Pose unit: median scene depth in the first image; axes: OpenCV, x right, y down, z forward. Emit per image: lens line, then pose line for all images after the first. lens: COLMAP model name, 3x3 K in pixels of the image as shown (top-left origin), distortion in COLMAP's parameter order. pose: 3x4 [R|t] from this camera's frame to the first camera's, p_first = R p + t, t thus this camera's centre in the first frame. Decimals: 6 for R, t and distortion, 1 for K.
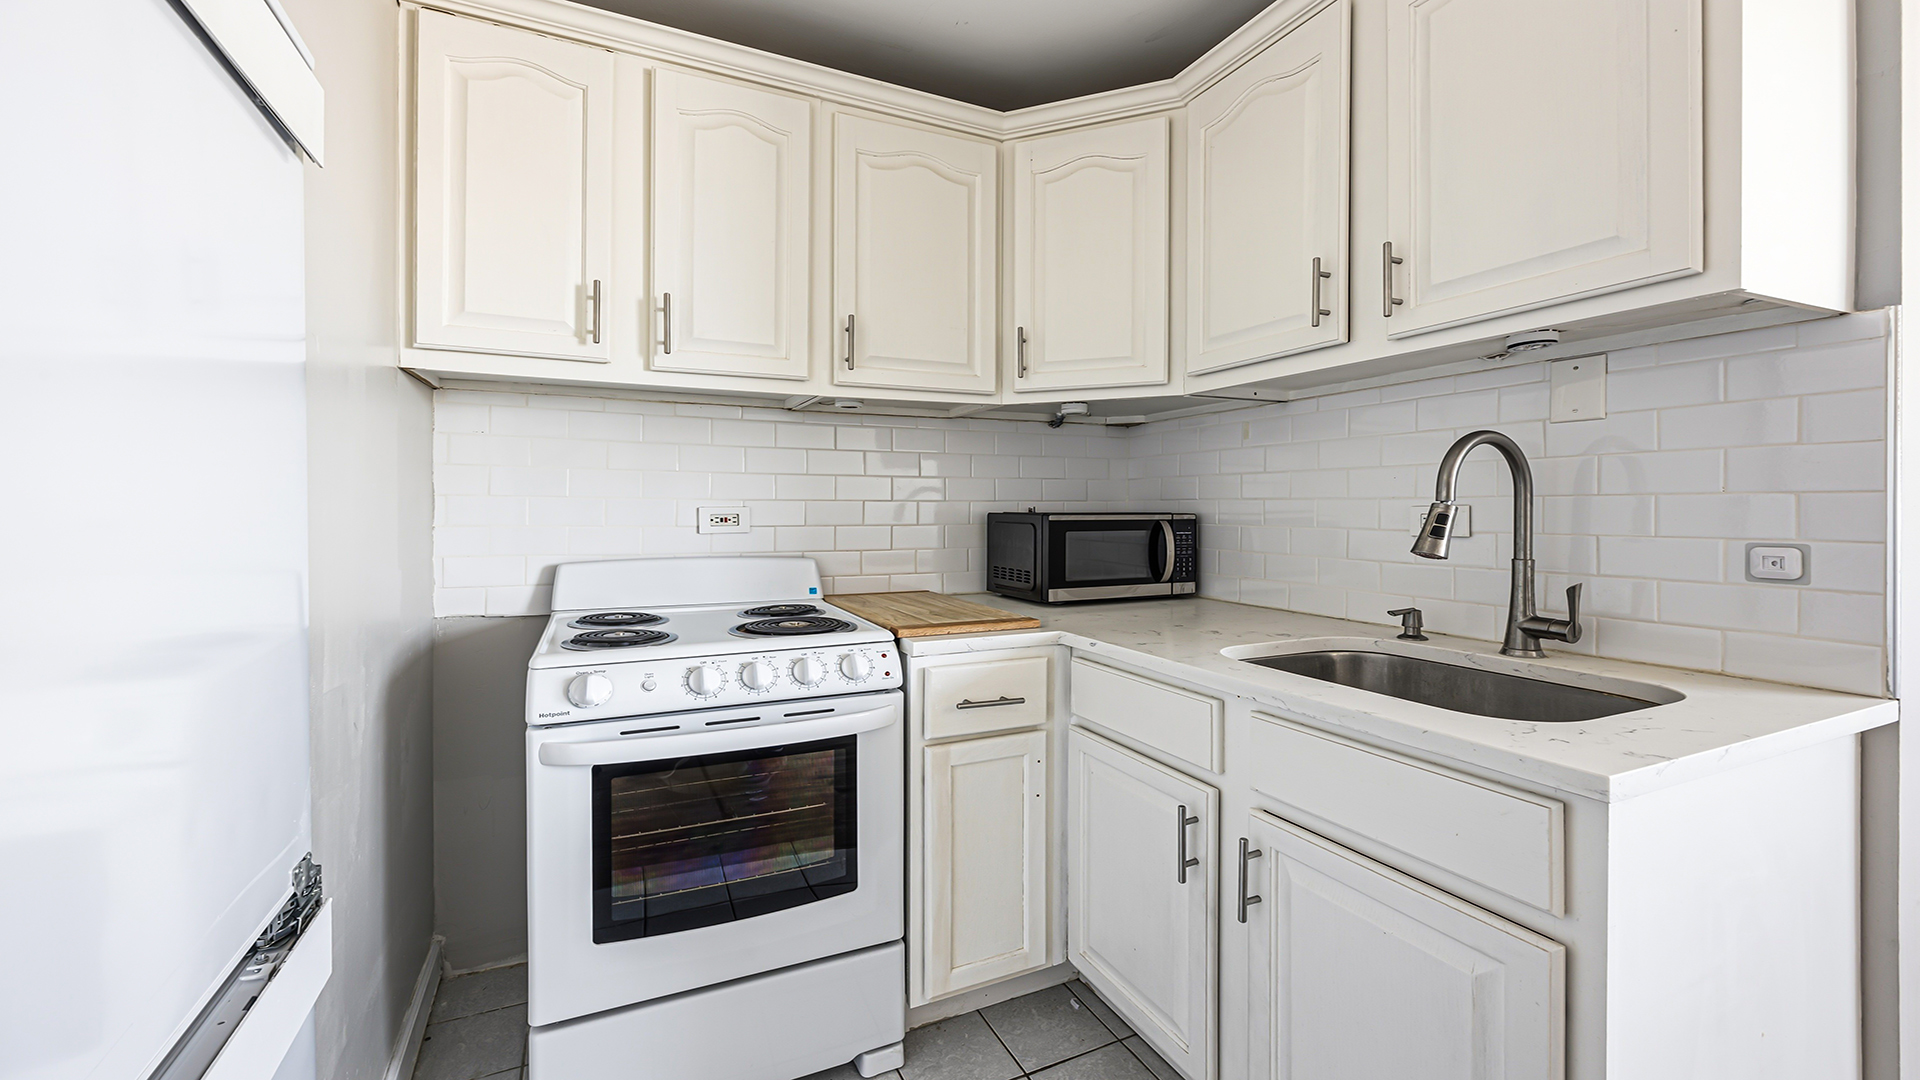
lens RADIAL K [[773.6, 0, 955.4], [0, 773.6, 531.1], [0, 0, 1]] dist [-0.003336, 0.000587]
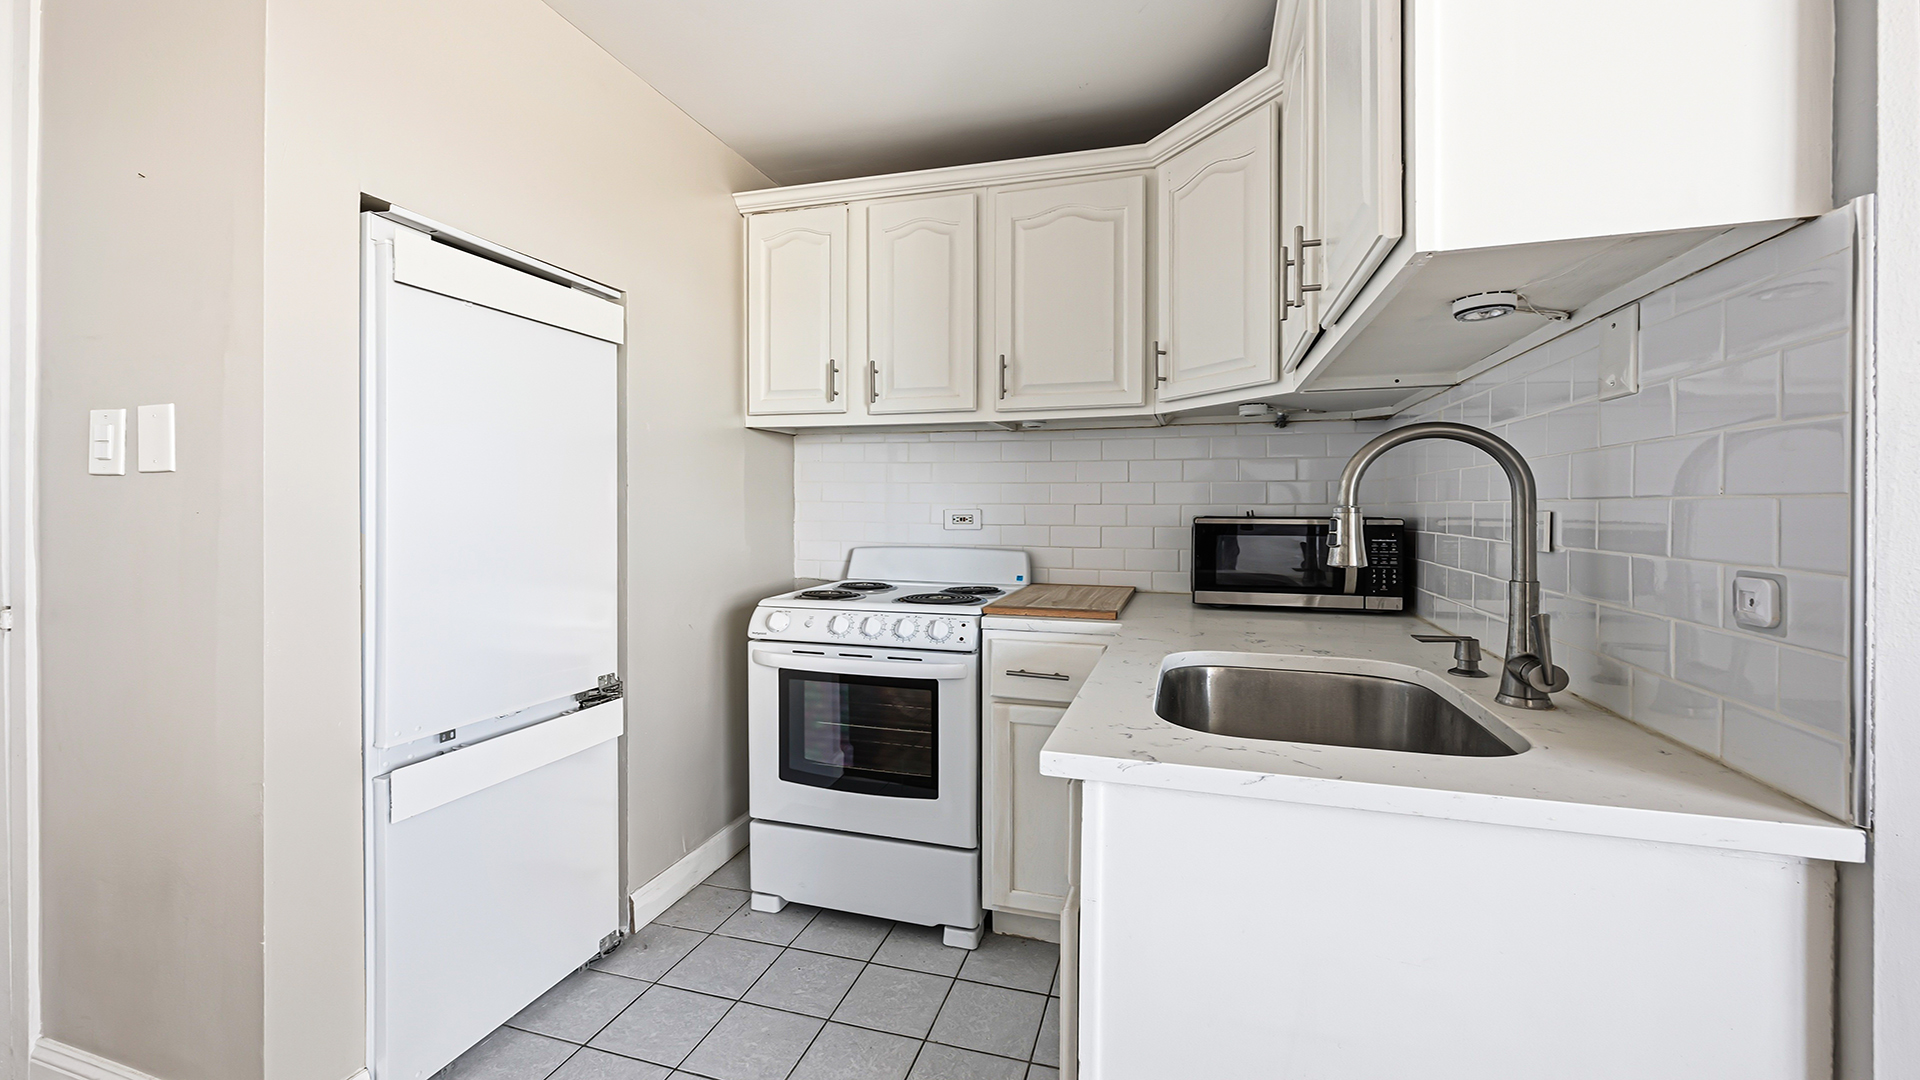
lens RADIAL K [[772.3, 0, 960.0], [0, 772.3, 540.0], [0, 0, 1]] dist [0.000916, 0.000044]
pose [[0.746246, 0.030521, -0.664970, 0.718947], [-0.023765, 0.999533, 0.019207, -0.005436], [0.665245, 0.001469, 0.746623, 0.032603]]
